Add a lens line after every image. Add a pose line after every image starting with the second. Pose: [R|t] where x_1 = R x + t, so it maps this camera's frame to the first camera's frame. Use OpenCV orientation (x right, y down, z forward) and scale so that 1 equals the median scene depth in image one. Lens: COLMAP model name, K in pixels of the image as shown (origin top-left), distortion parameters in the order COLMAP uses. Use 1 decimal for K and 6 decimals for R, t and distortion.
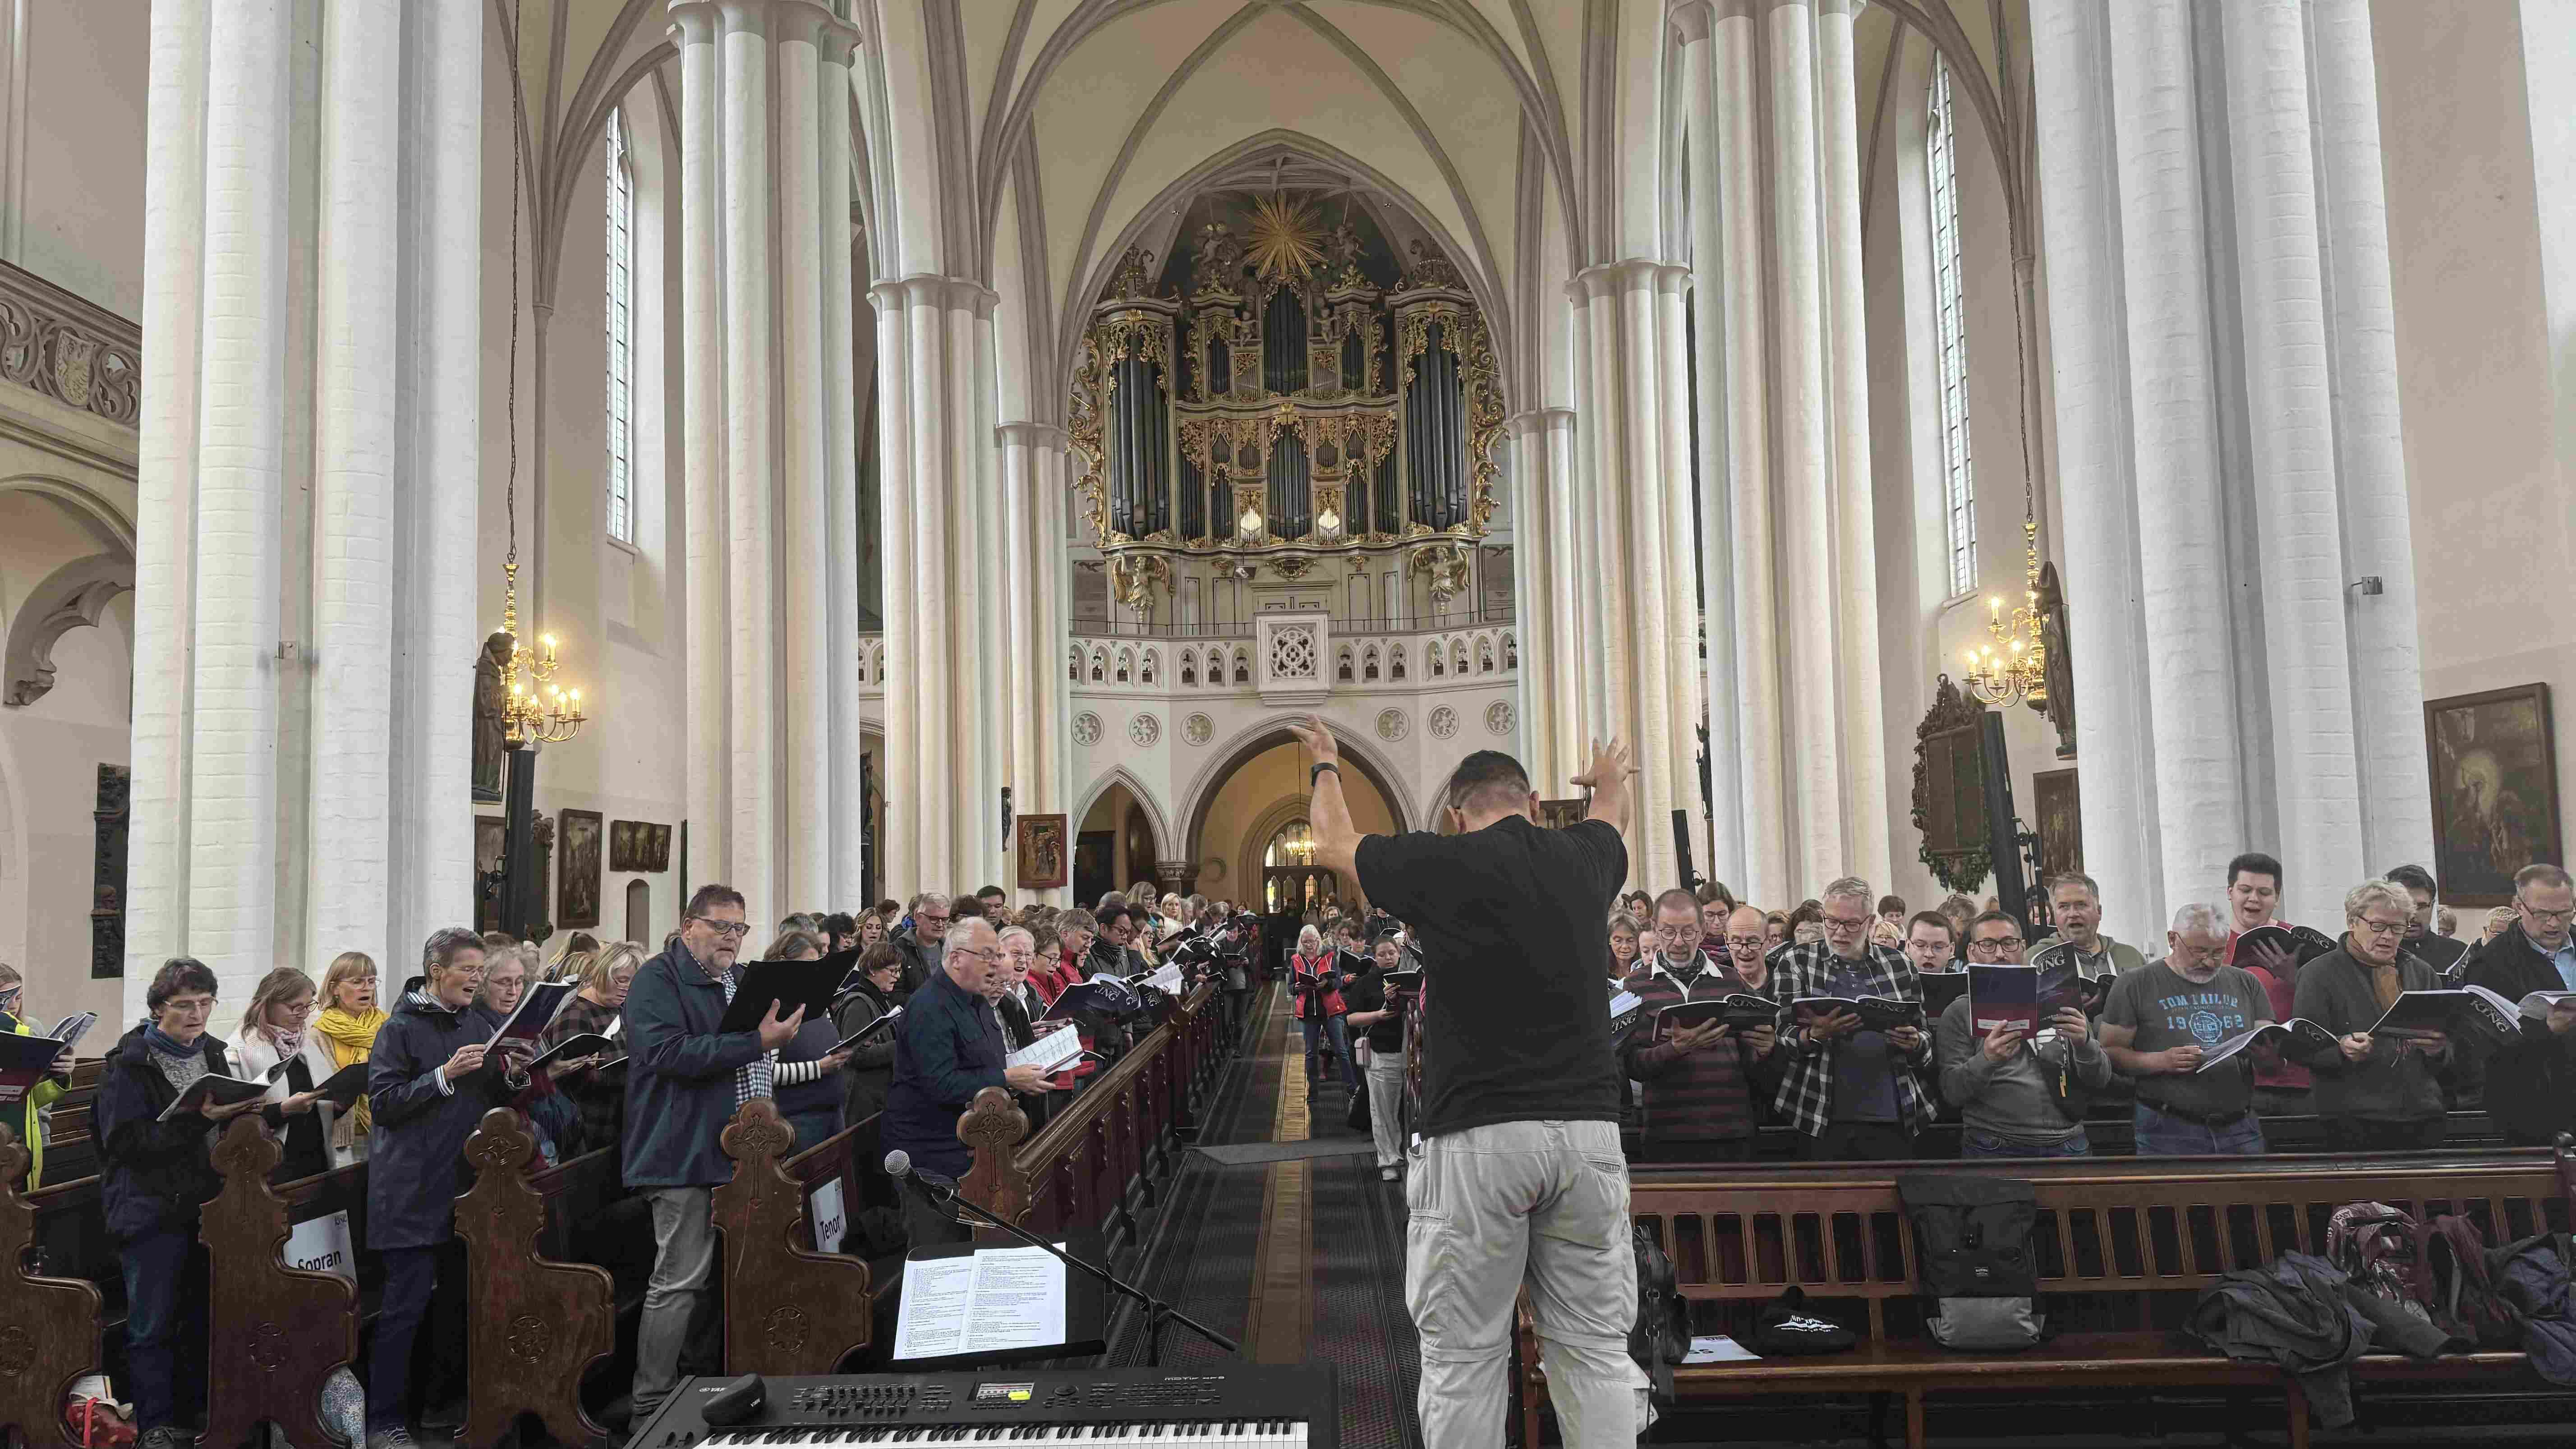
lens RADIAL K [[1755.1, 0, 1275.2], [0, 1755.1, 729.2], [0, 0, 1]] dist [0.167810, -0.370748]
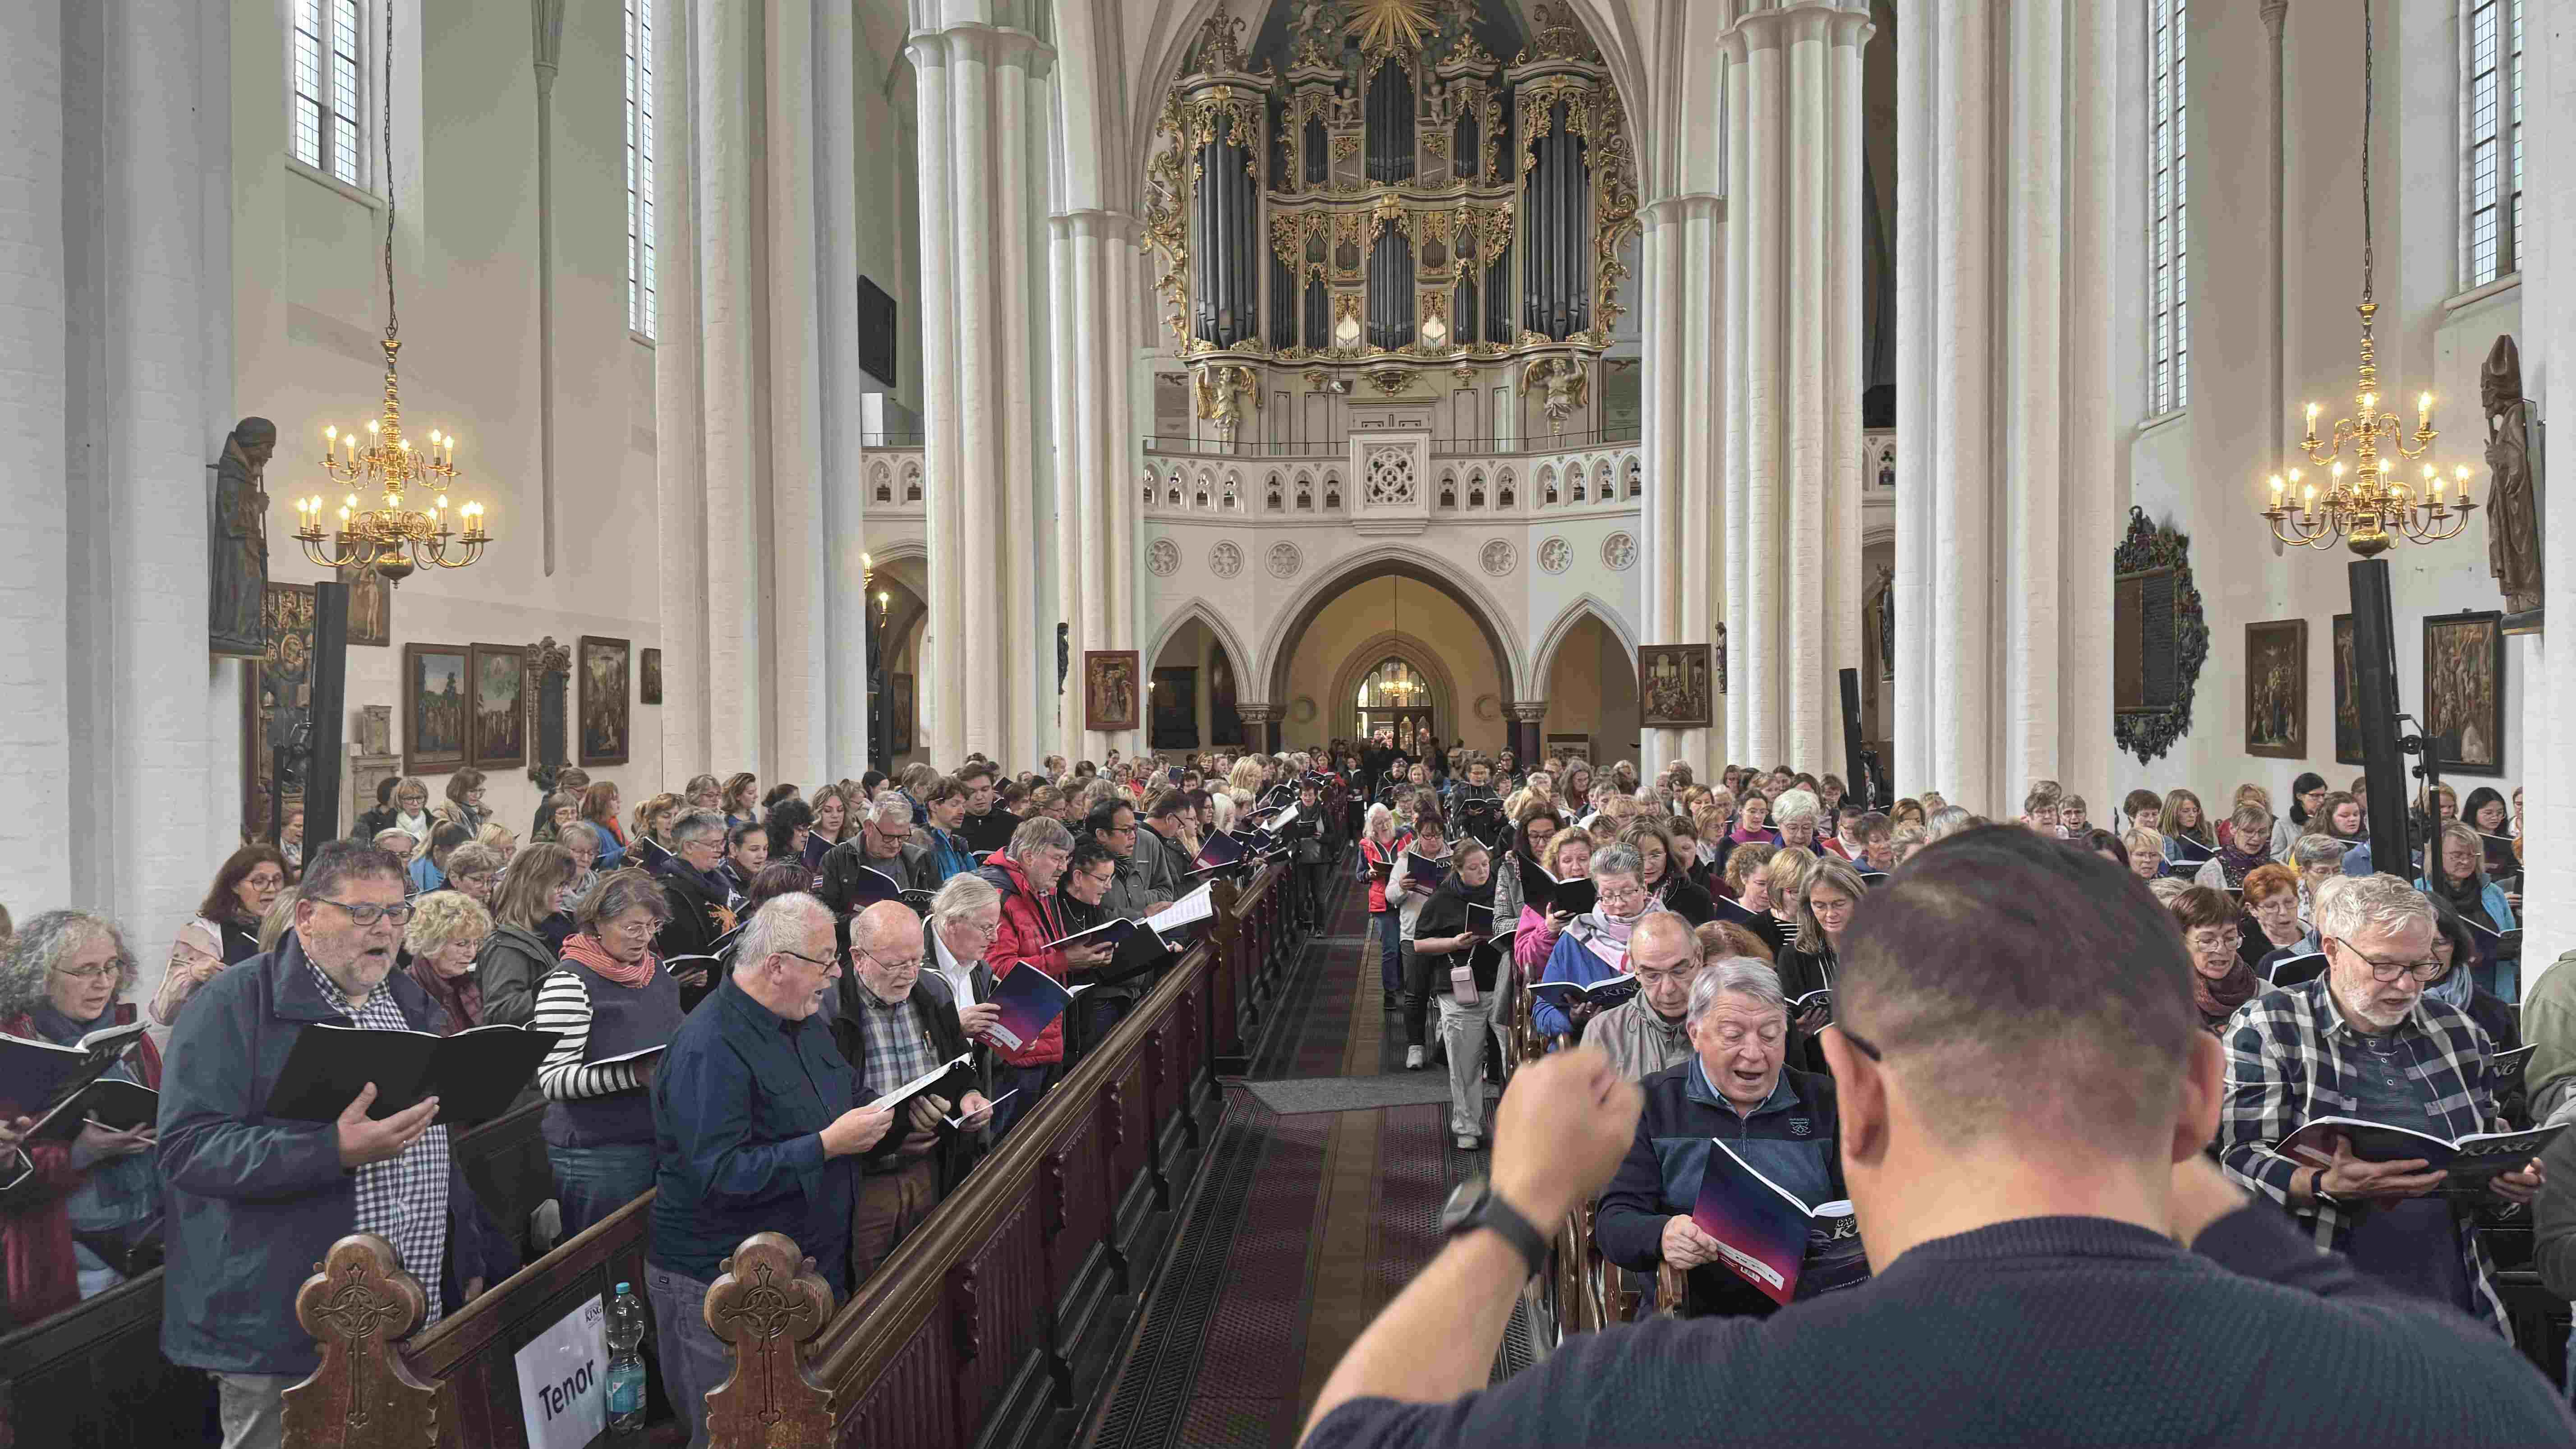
lens RADIAL K [[1747.4, 0, 1288.0], [0, 1747.4, 724.5], [0, 0, 1]] dist [0.170374, -0.287170]
pose [[0.998597, 0.019366, -0.049286, 0.004219], [-0.014570, 0.995287, 0.095876, -0.001864], [0.050910, -0.095023, 0.994172, 0.076835]]
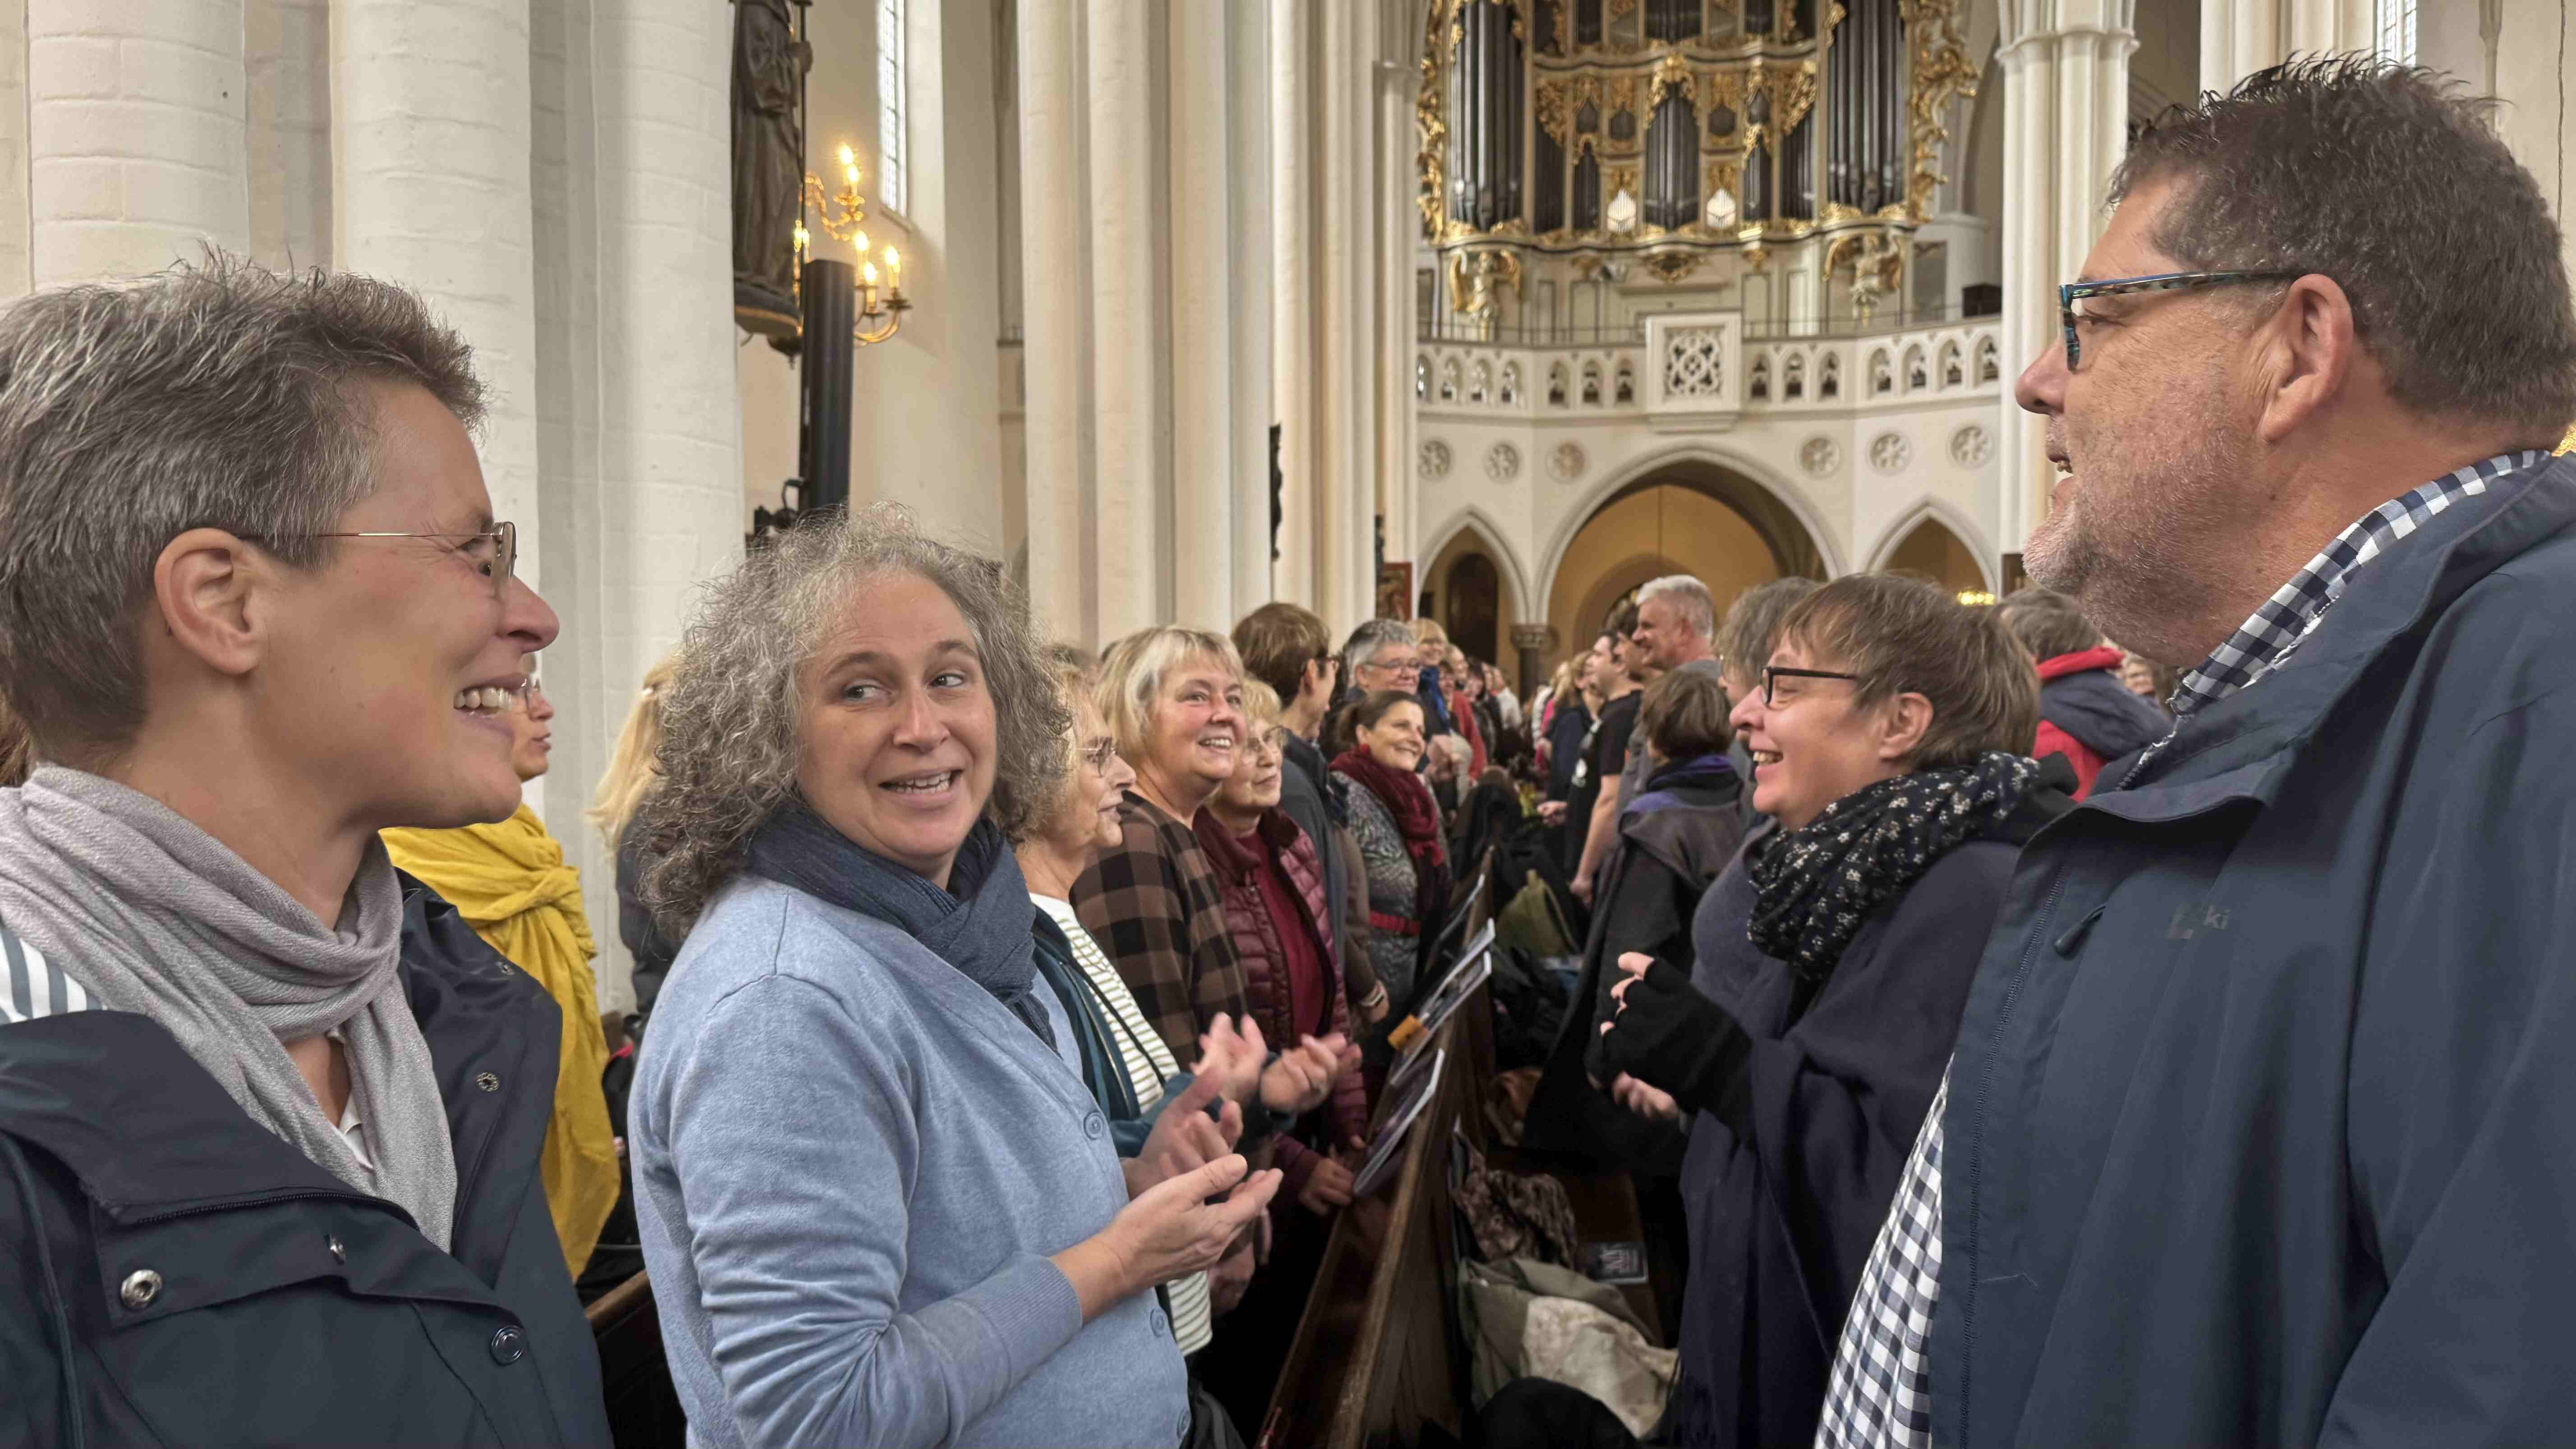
lens RADIAL K [[1755.1, 0, 1275.2], [0, 1755.1, 729.2], [0, 0, 1]] dist [0.167810, -0.370748]
pose [[0.992290, 0.025596, -0.121269, -0.067493], [-0.010700, 0.992482, 0.121926, 0.021644], [0.123478, -0.119688, 0.985103, 0.147698]]
